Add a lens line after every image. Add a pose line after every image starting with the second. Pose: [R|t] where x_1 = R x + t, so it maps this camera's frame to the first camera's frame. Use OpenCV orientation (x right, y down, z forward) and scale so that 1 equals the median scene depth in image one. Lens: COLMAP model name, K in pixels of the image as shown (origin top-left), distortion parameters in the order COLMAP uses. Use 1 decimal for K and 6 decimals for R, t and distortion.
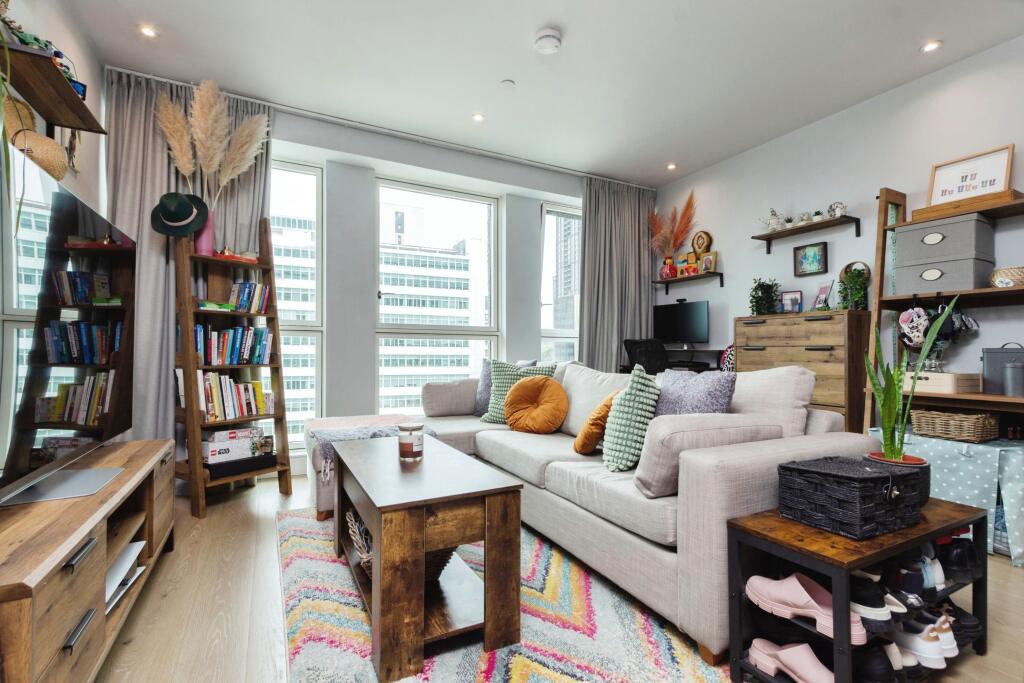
lens RADIAL K [[471.5, 0, 512.0], [0, 471.5, 341.5], [0, 0, 1]] dist [0.003141, 0.000291]
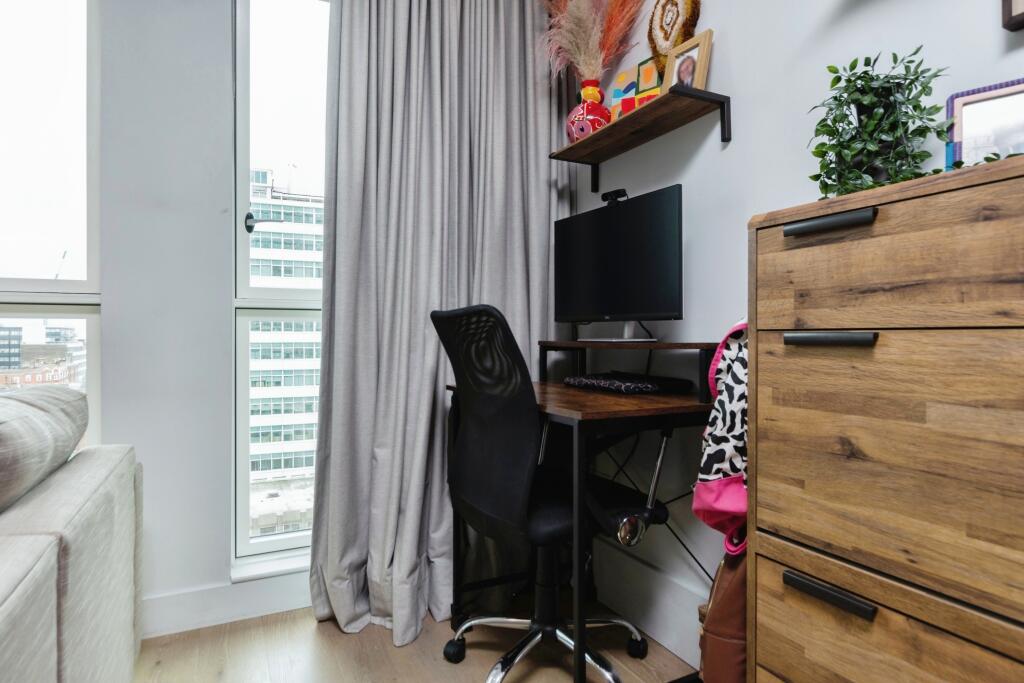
lens RADIAL K [[583.2, 0, 512.0], [0, 583.2, 341.5], [0, 0, 1]] dist [-0.000029, 0.000068]
pose [[0.999792, -0.002863, -0.020191, 0.321404], [0.003446, 0.999577, 0.028872, 0.006610], [0.020099, -0.028936, 0.999379, 0.627956]]
